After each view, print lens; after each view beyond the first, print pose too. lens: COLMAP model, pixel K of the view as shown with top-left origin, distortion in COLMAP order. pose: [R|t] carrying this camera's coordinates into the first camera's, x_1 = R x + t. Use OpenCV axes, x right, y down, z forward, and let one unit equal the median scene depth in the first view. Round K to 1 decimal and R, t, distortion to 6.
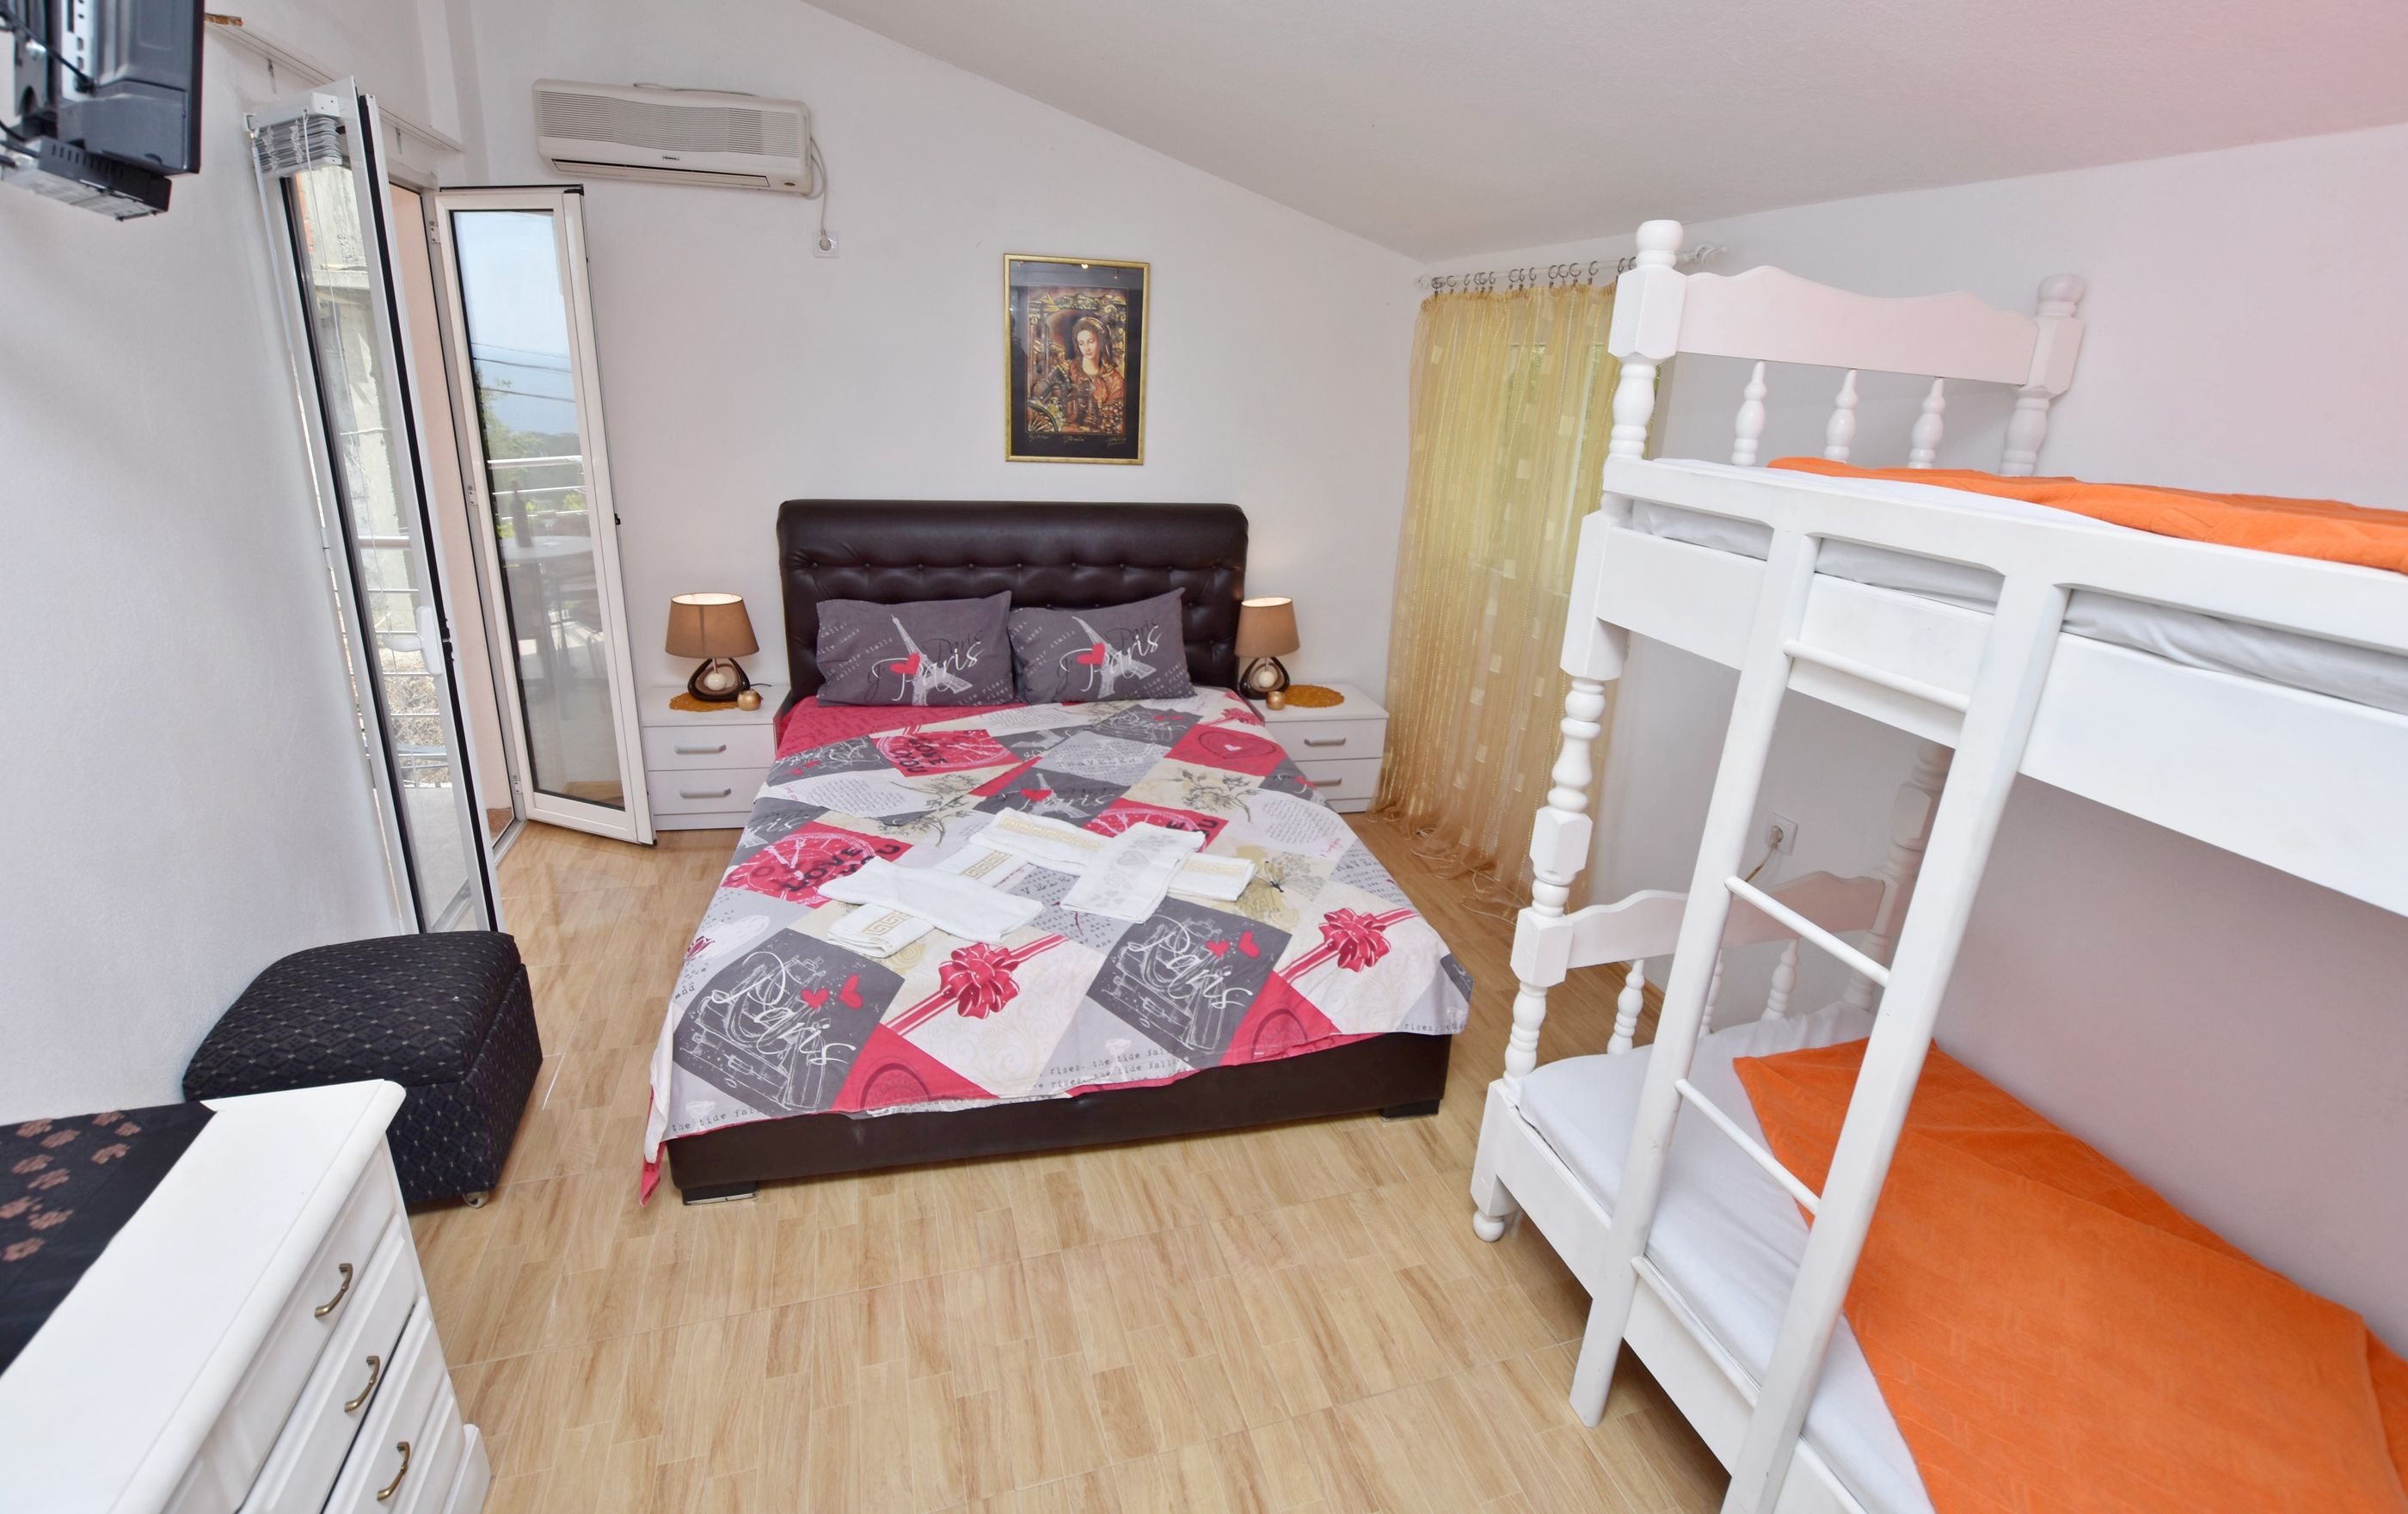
lens RADIAL K [[1067.4, 0, 1216.0], [0, 1067.4, 713.7], [0, 0, 1]] dist [-0.033580, -0.000366]
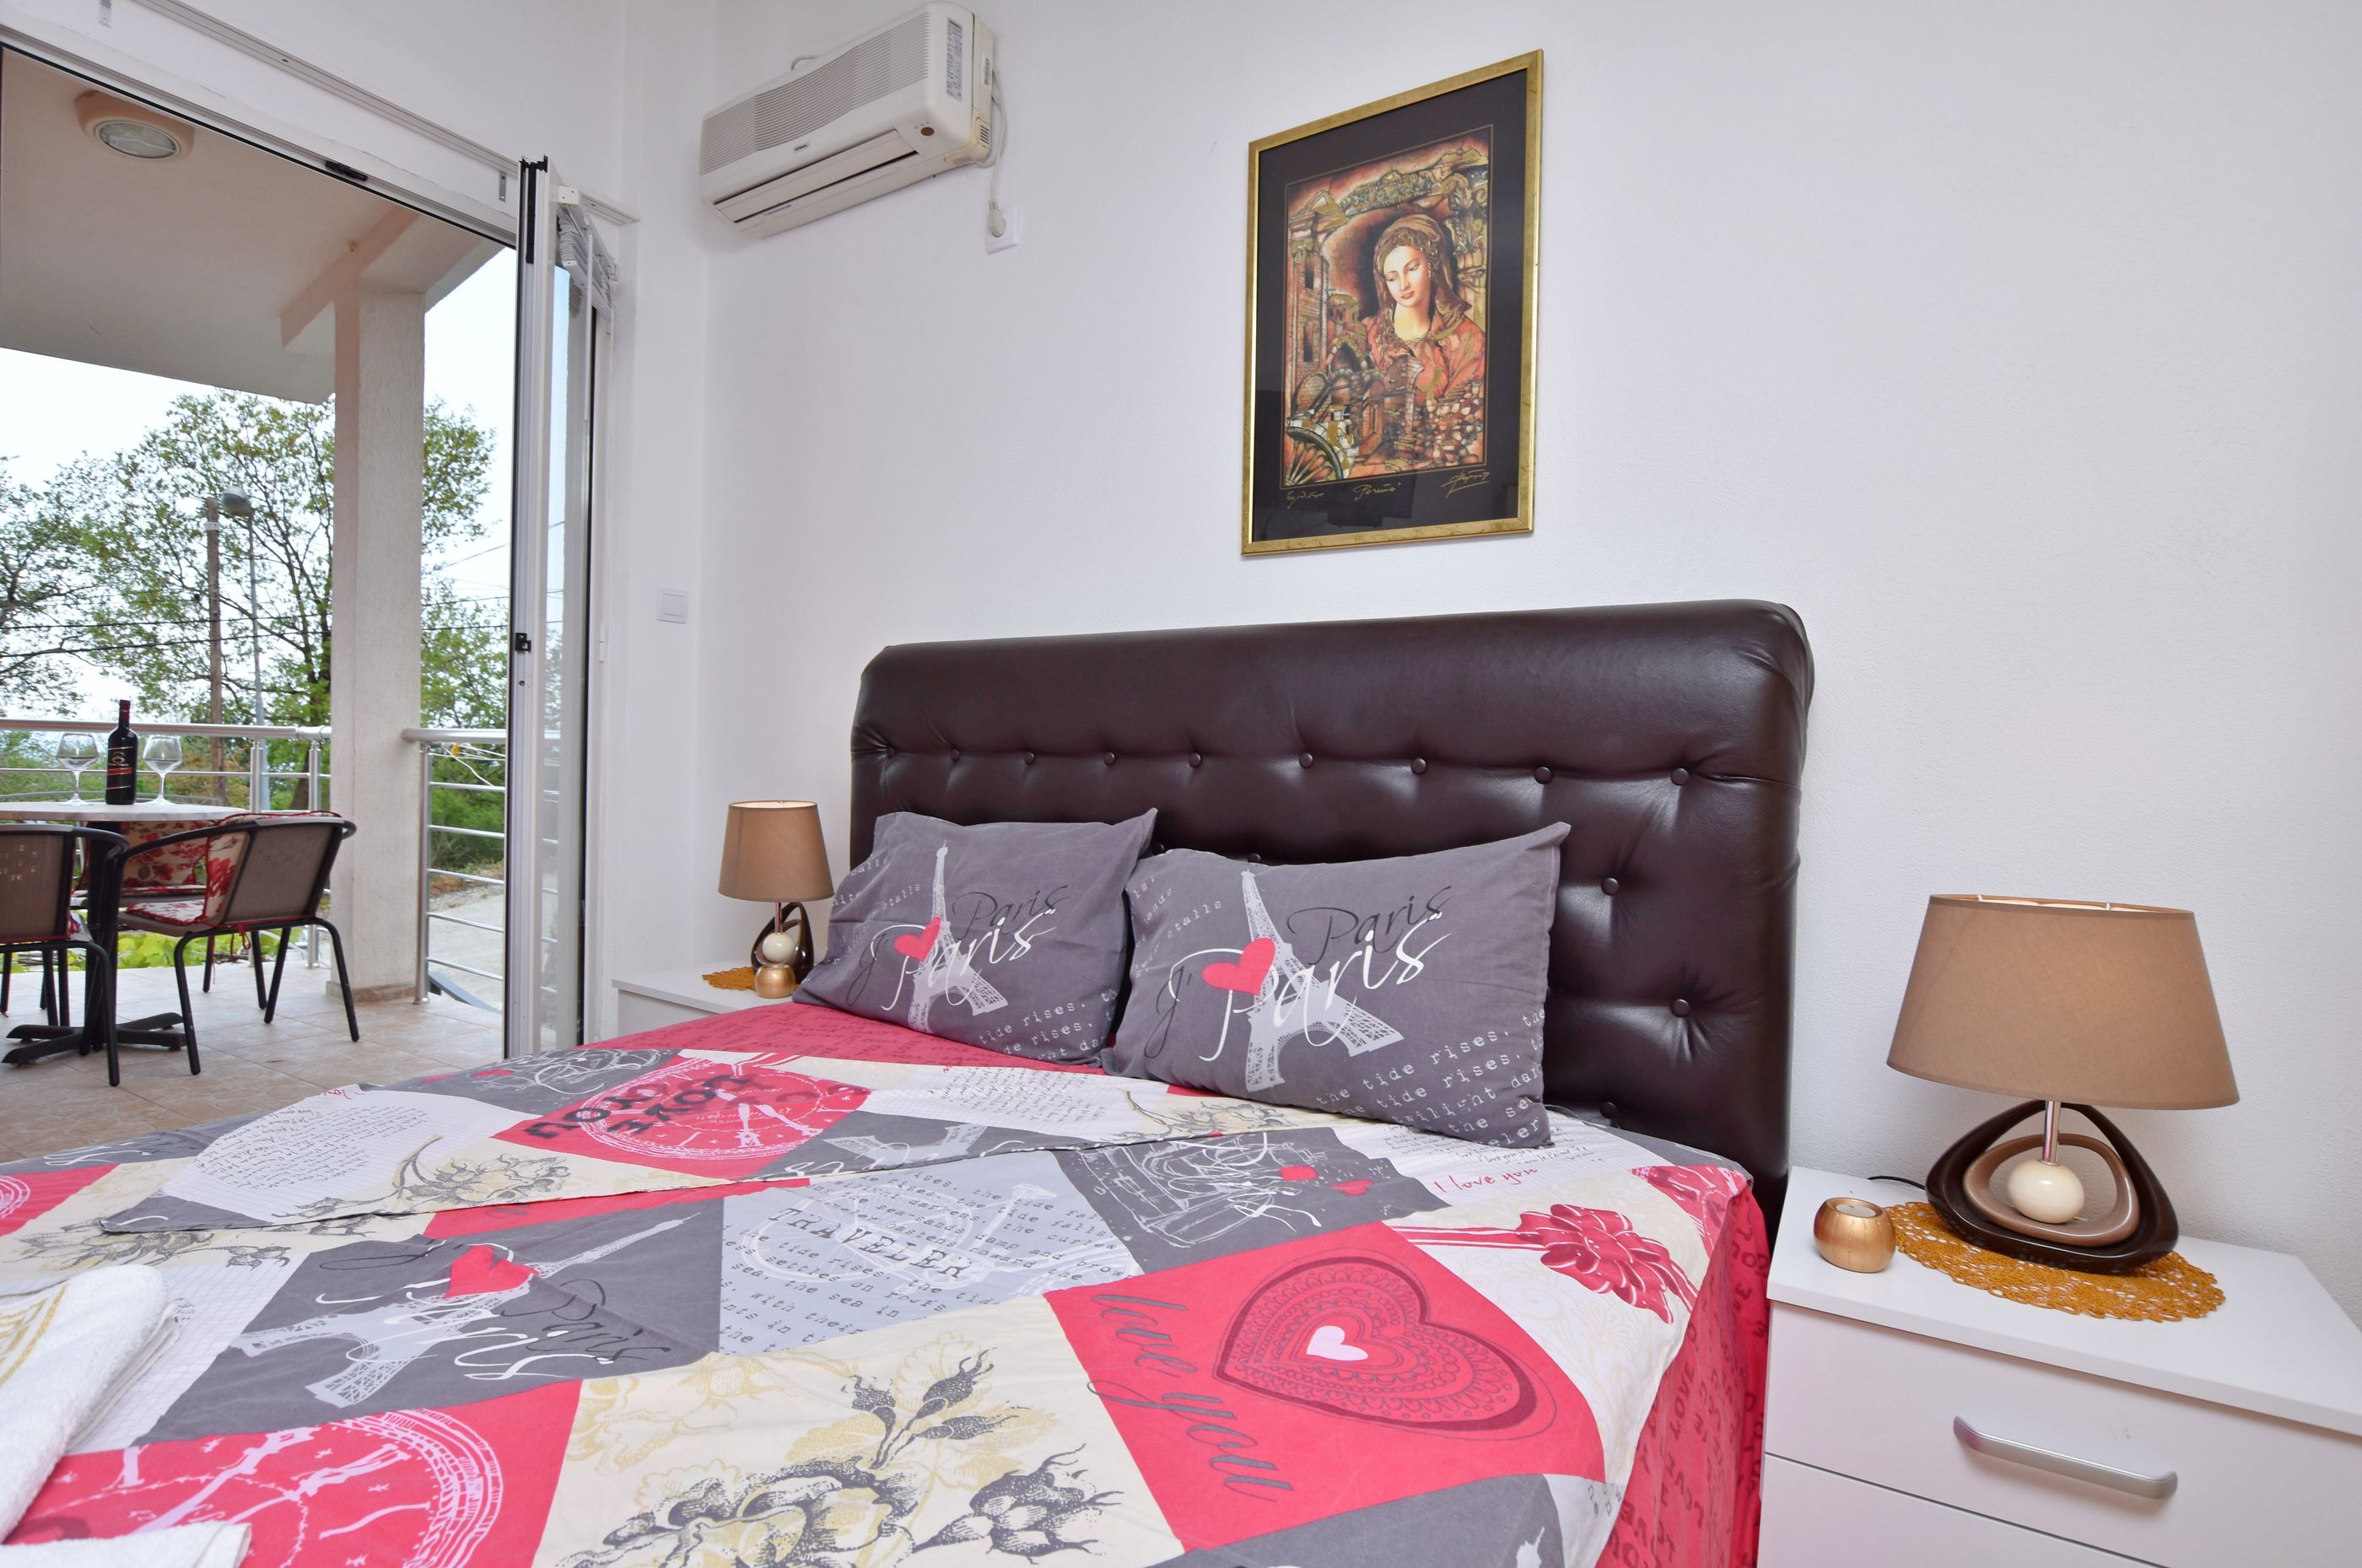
lens RADIAL K [[1188.8, 0, 1173.1], [0, 1188.8, 781.2], [0, 0, 1]] dist [-0.027522, 0.002648]
pose [[0.693400, -0.009819, -0.720486, 0.262374], [-0.214422, 0.951797, -0.219332, -0.032633], [0.687910, 0.306573, 0.657870, 1.086545]]
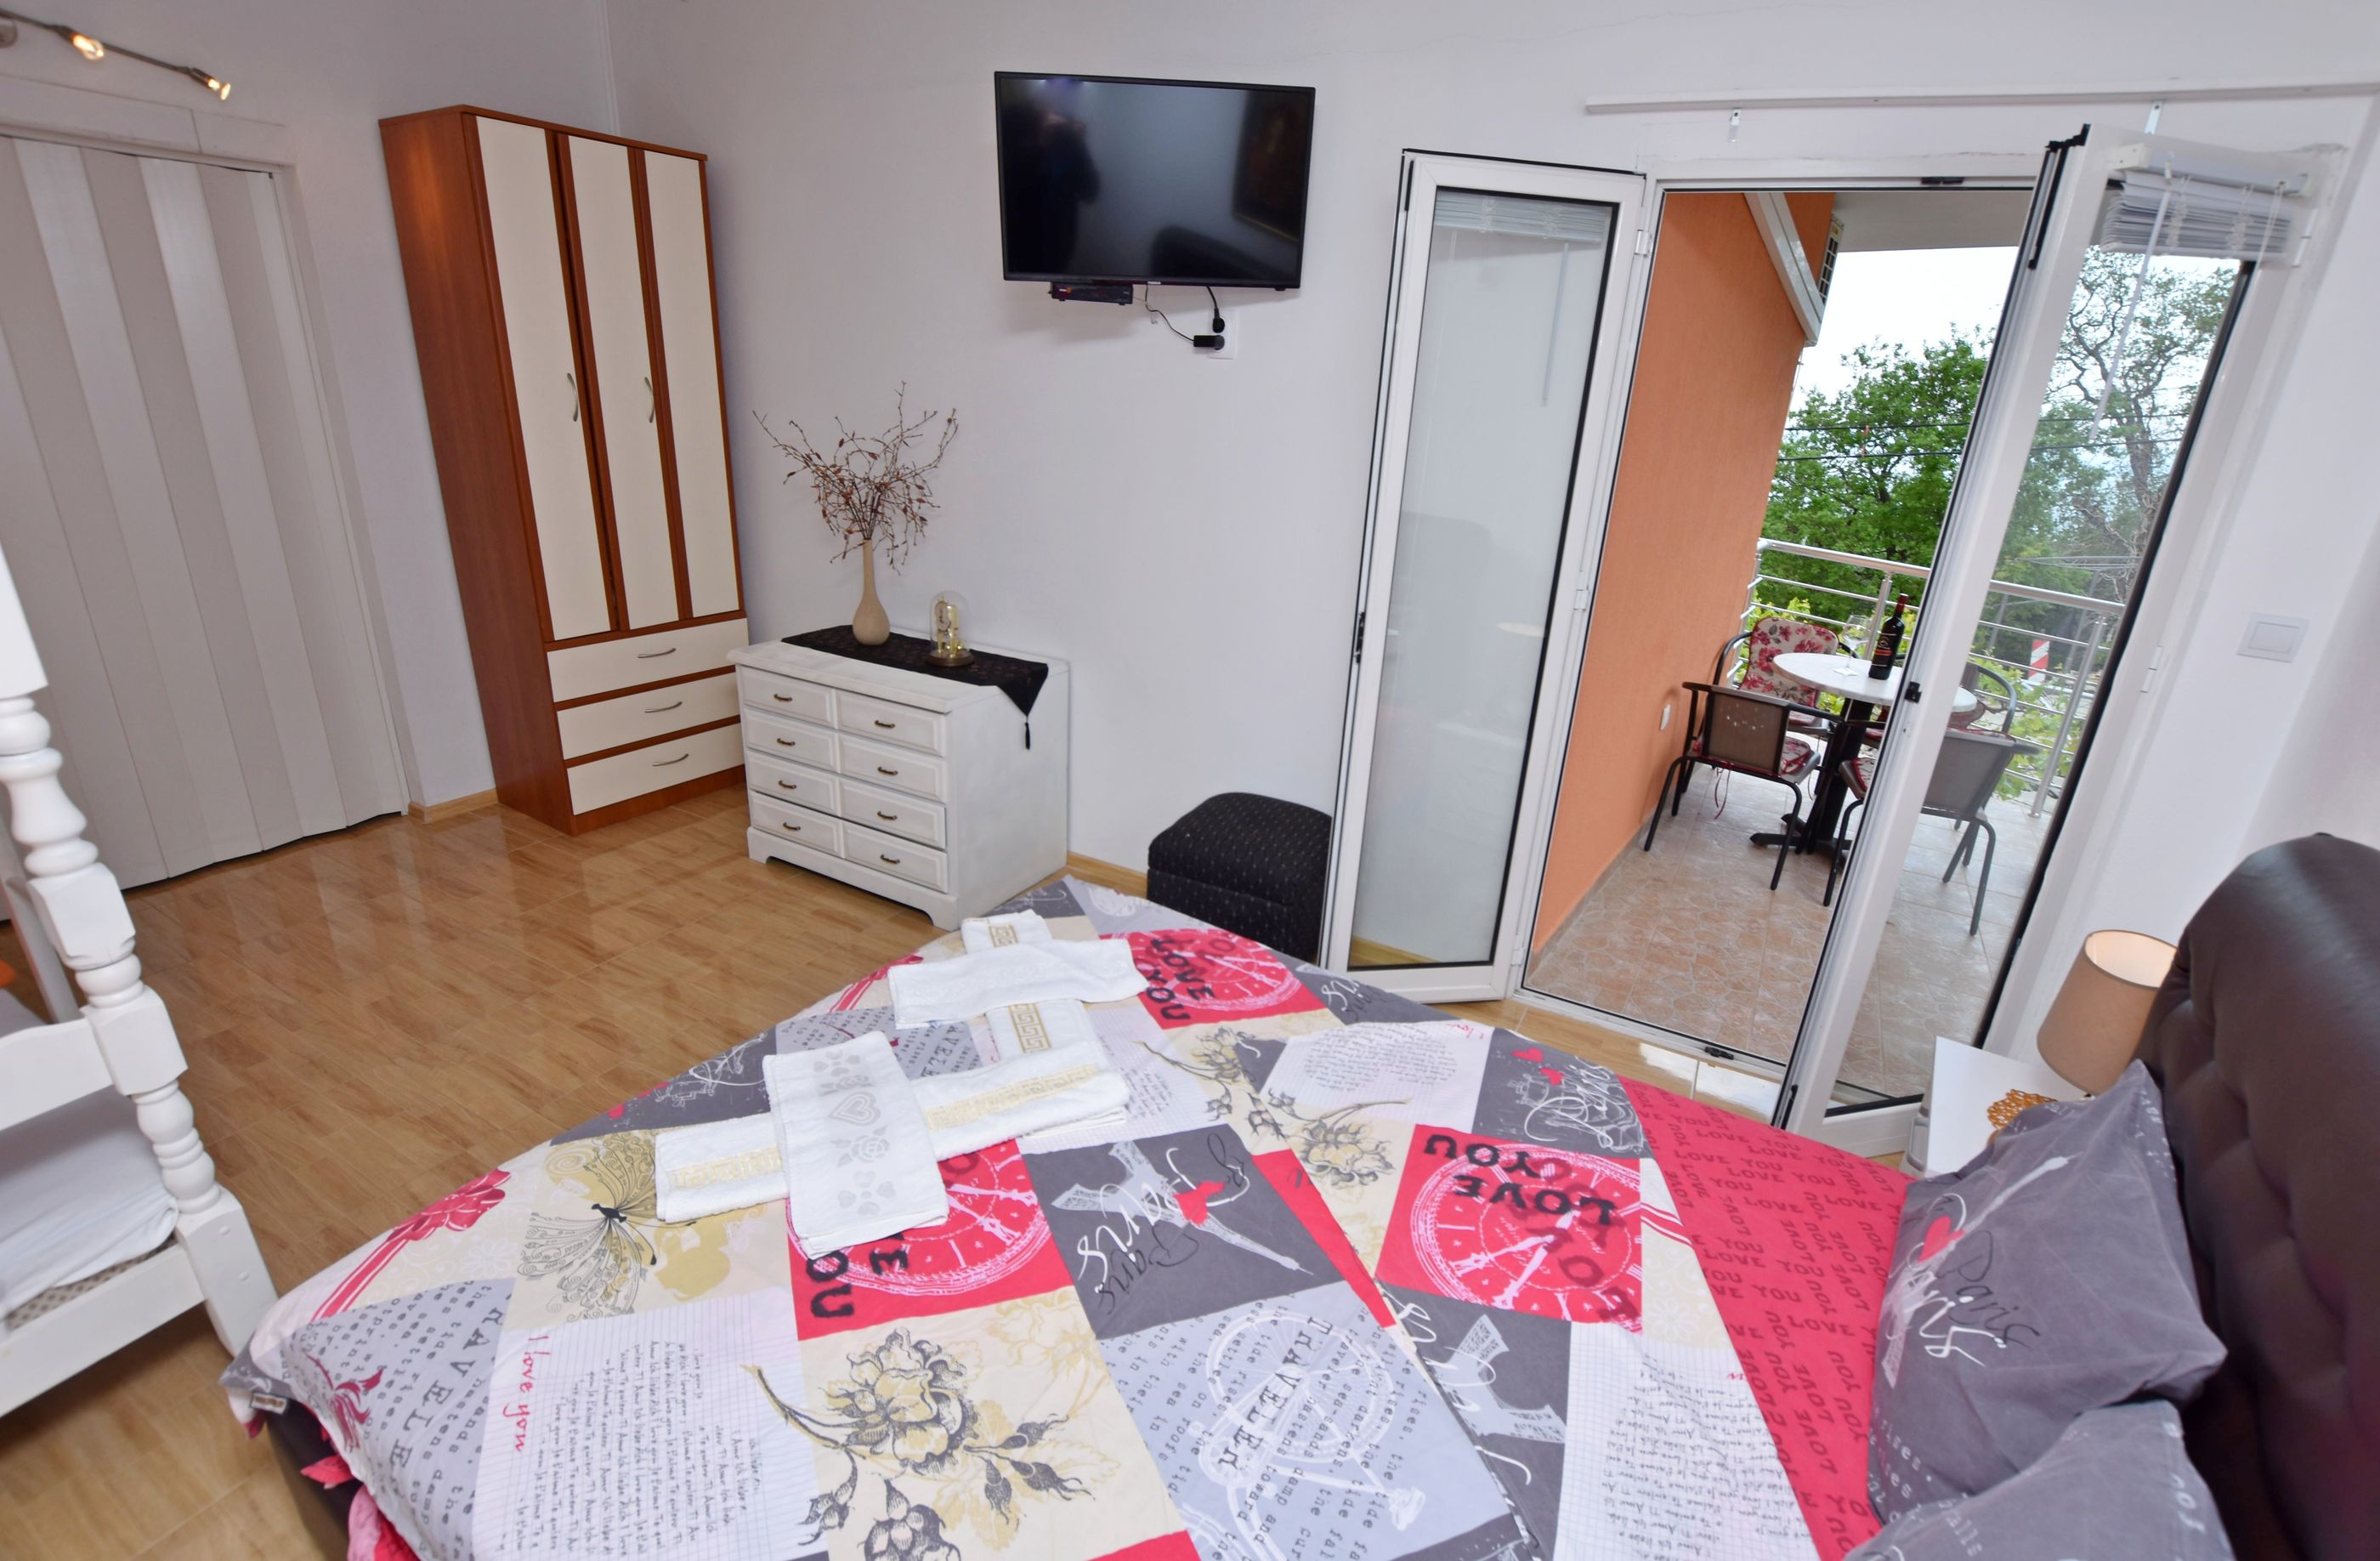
lens RADIAL K [[1061.5, 0, 1201.9], [0, 1061.5, 763.1], [0, 0, 1]] dist [-0.031359, 0.002935]
pose [[-0.720753, 0.155460, -0.675535, 0.180112], [-0.293221, 0.814675, 0.500327, -0.441757], [0.628122, 0.558693, -0.541595, 1.445975]]
